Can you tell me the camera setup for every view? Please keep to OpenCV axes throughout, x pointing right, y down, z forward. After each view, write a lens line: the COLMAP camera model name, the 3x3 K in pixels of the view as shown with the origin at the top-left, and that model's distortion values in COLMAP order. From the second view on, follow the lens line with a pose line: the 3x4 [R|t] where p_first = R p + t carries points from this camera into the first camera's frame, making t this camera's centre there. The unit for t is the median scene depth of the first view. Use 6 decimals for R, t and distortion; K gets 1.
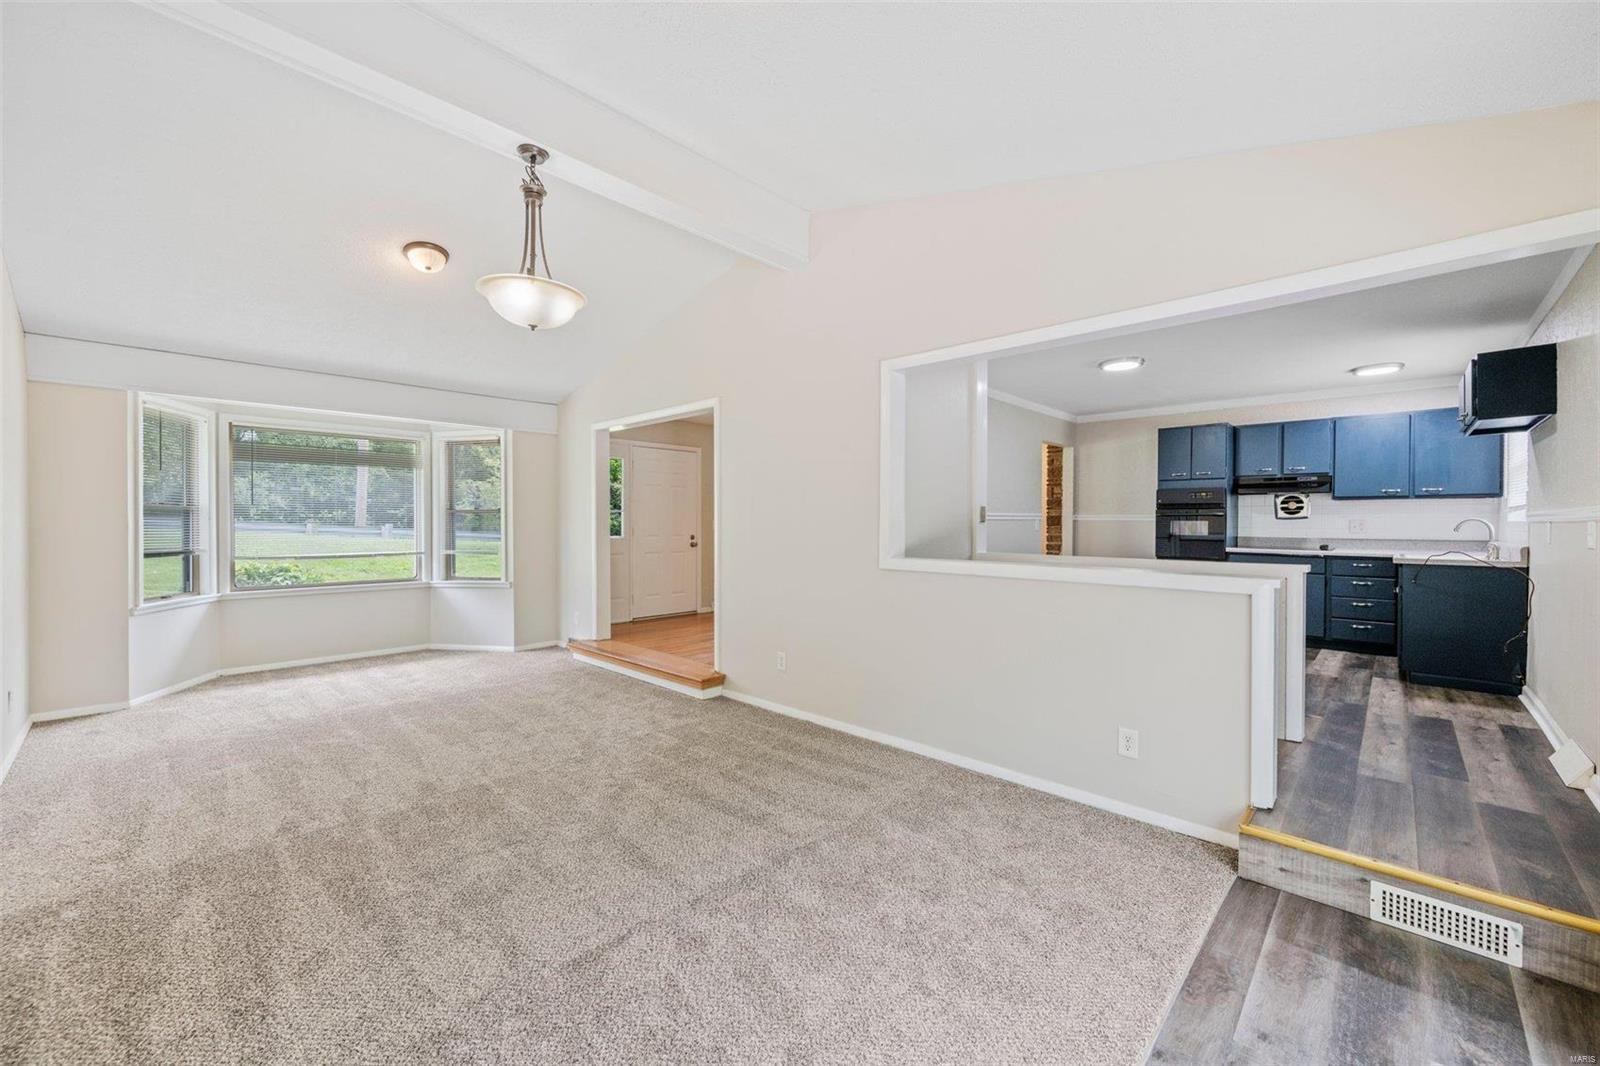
lens RADIAL K [[632.6, 0, 800.4], [0, 632.6, 530.1], [0, 0, 1]] dist [-0.001253, 0.000157]
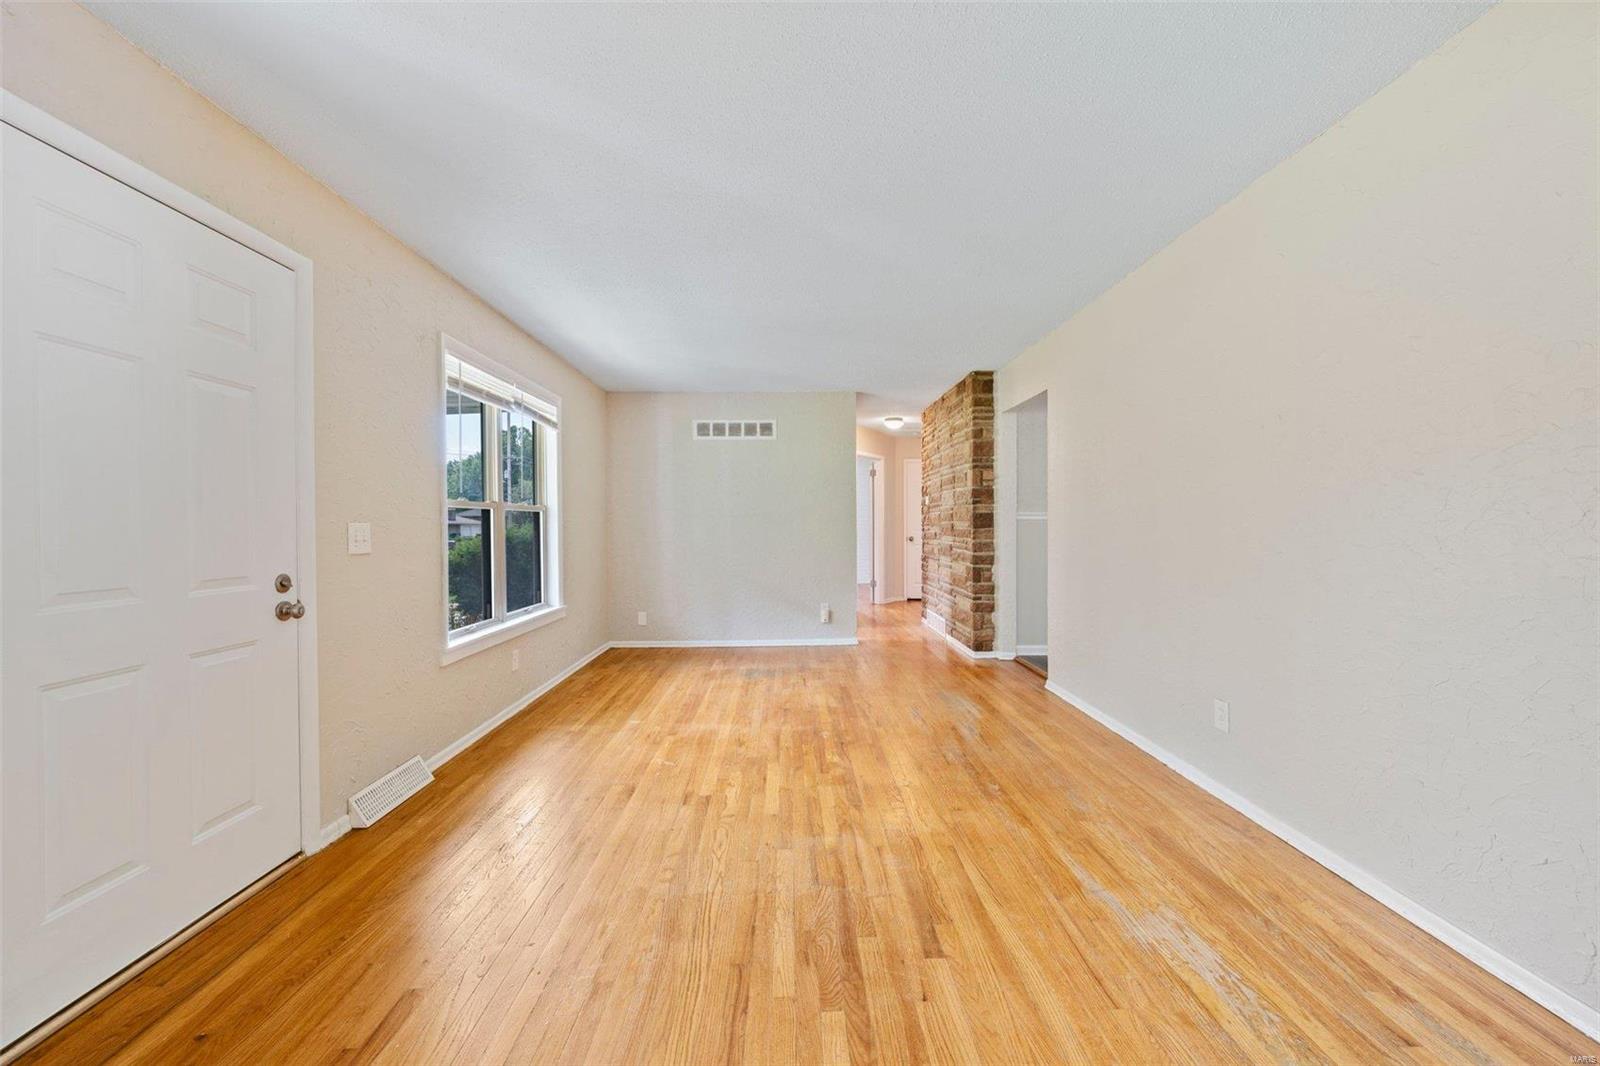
lens RADIAL K [[623.3, 0, 808.9], [0, 623.3, 531.6], [0, 0, 1]] dist [-0.000476, -0.000122]
pose [[0.709821, -0.013664, 0.704250, -0.259722], [0.015232, 0.999876, 0.004047, -0.010980], [-0.704217, 0.007855, 0.709941, 0.859311]]
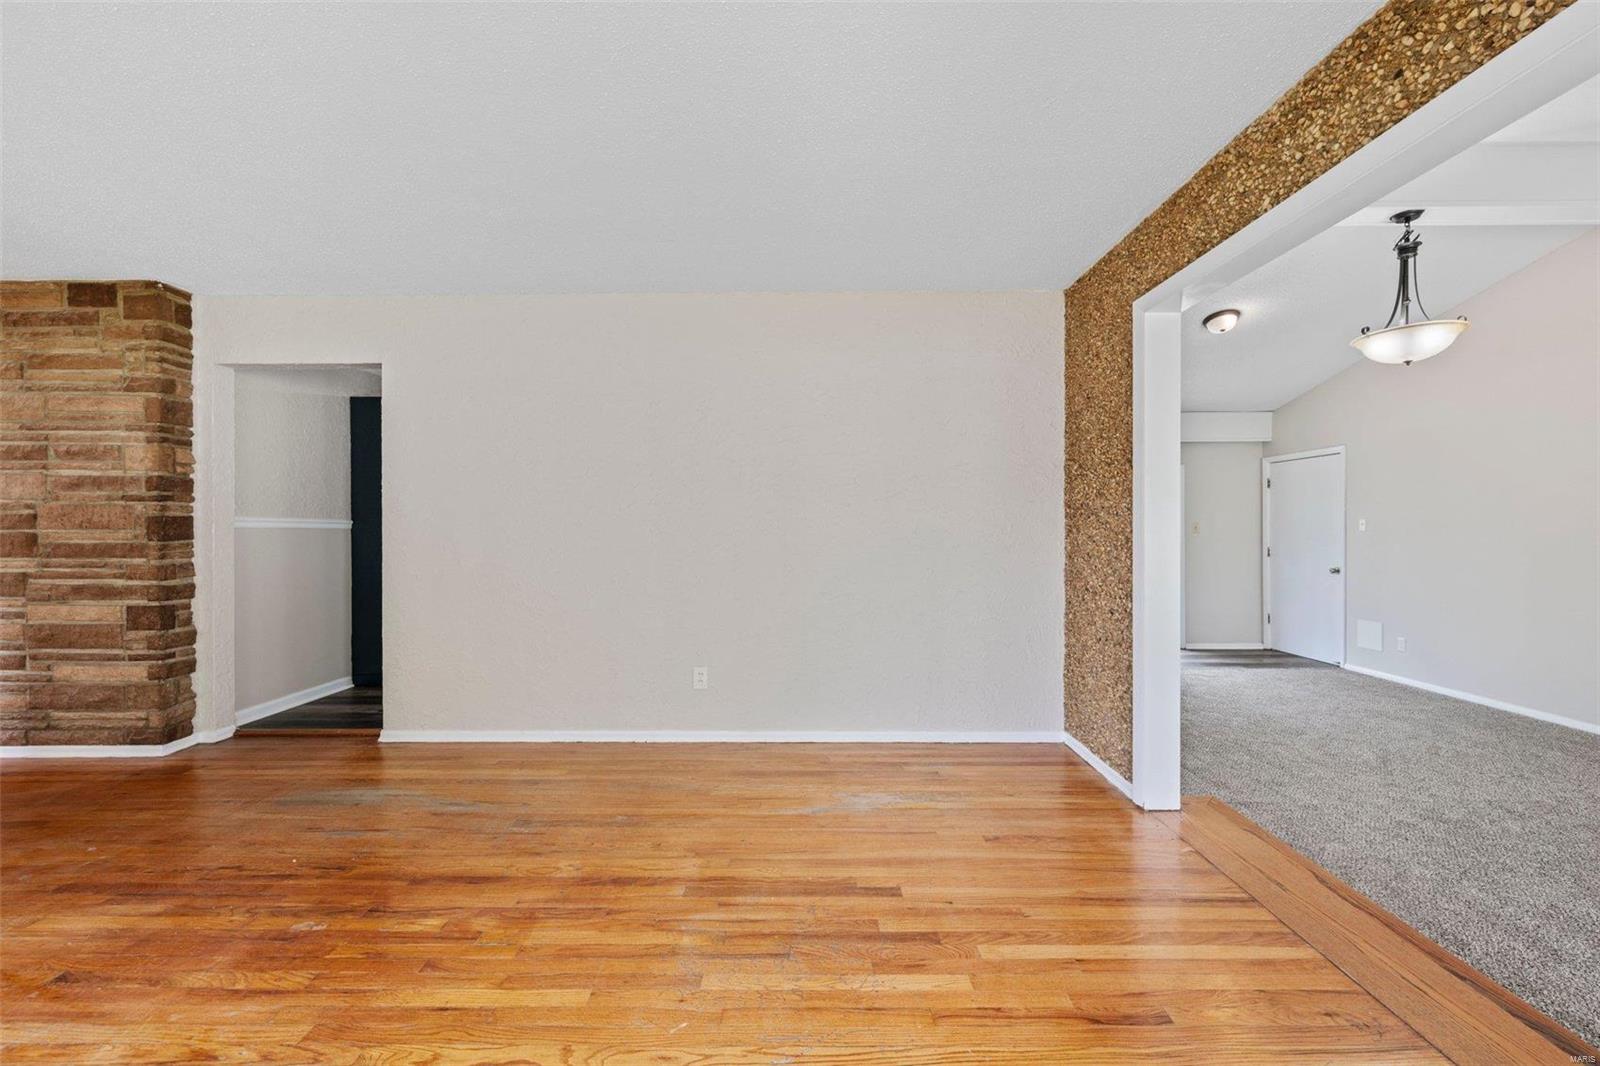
lens RADIAL K [[632.6, 0, 800.4], [0, 632.6, 530.1], [0, 0, 1]] dist [-0.001253, 0.000157]
pose [[-0.674532, -0.001538, 0.738244, -0.241689], [0.011250, 0.999860, 0.012361, -0.018389], [-0.738160, 0.016643, -0.674420, 1.274003]]
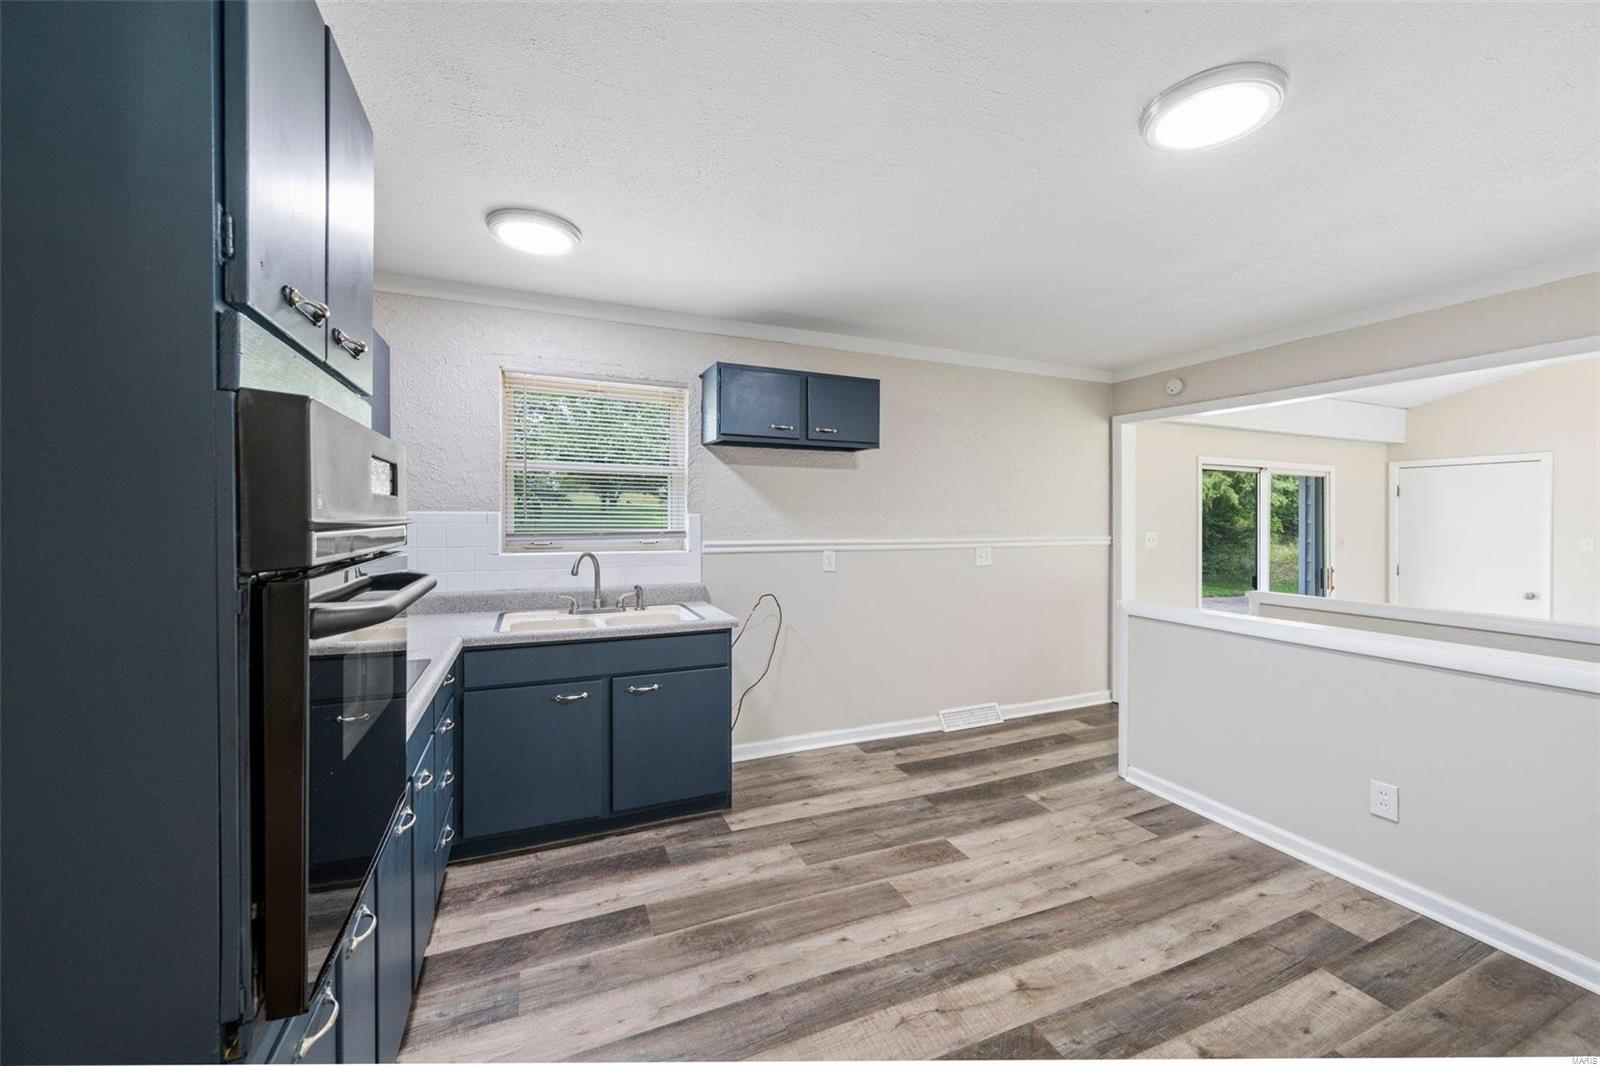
lens RADIAL K [[632.3, 0, 792.7], [0, 632.3, 515.4], [0, 0, 1]] dist [-0.000838, 0.000018]
pose [[-0.910179, -0.005599, 0.414177, 0.481272], [-0.001232, 0.999941, 0.010810, -0.049492], [-0.414213, 0.009328, -0.910132, 1.189917]]
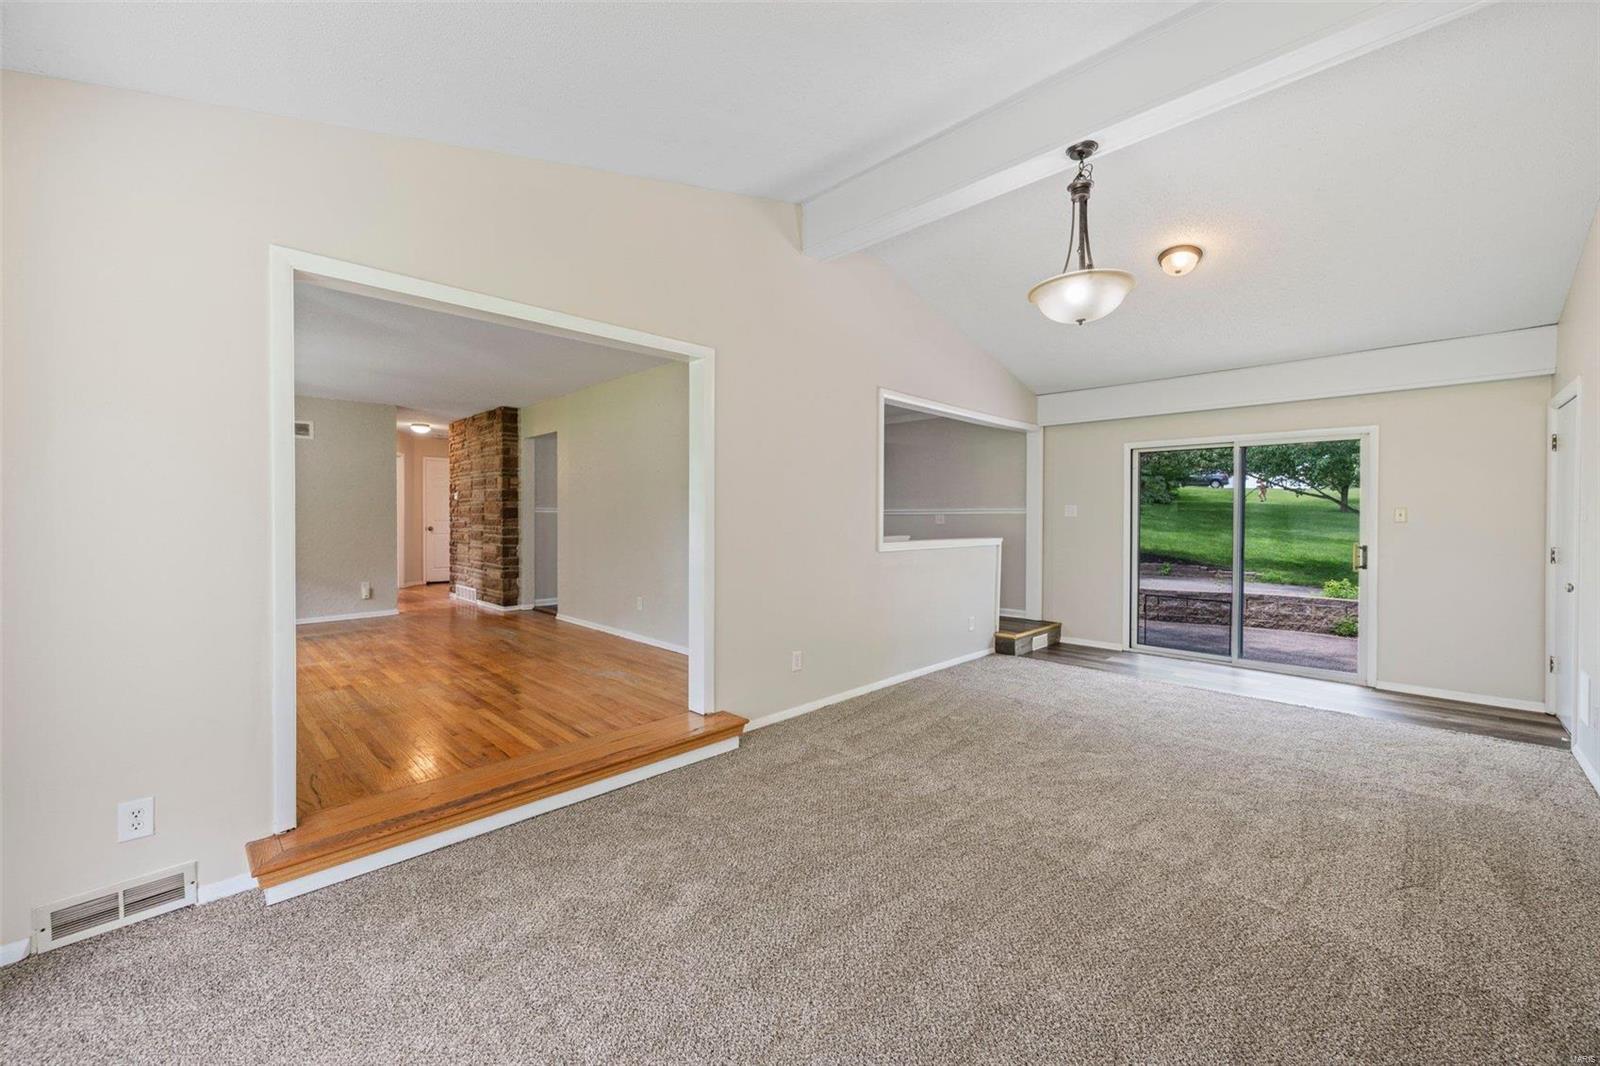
lens RADIAL K [[620.8, 0, 803.3], [0, 620.8, 522.5], [0, 0, 1]] dist [-0.000488, 0.000013]
pose [[0.032027, -0.012343, 0.999411, -0.674655], [0.011131, 0.999866, 0.011992, -0.009059], [-0.999425, 0.010740, 0.032160, 0.691083]]
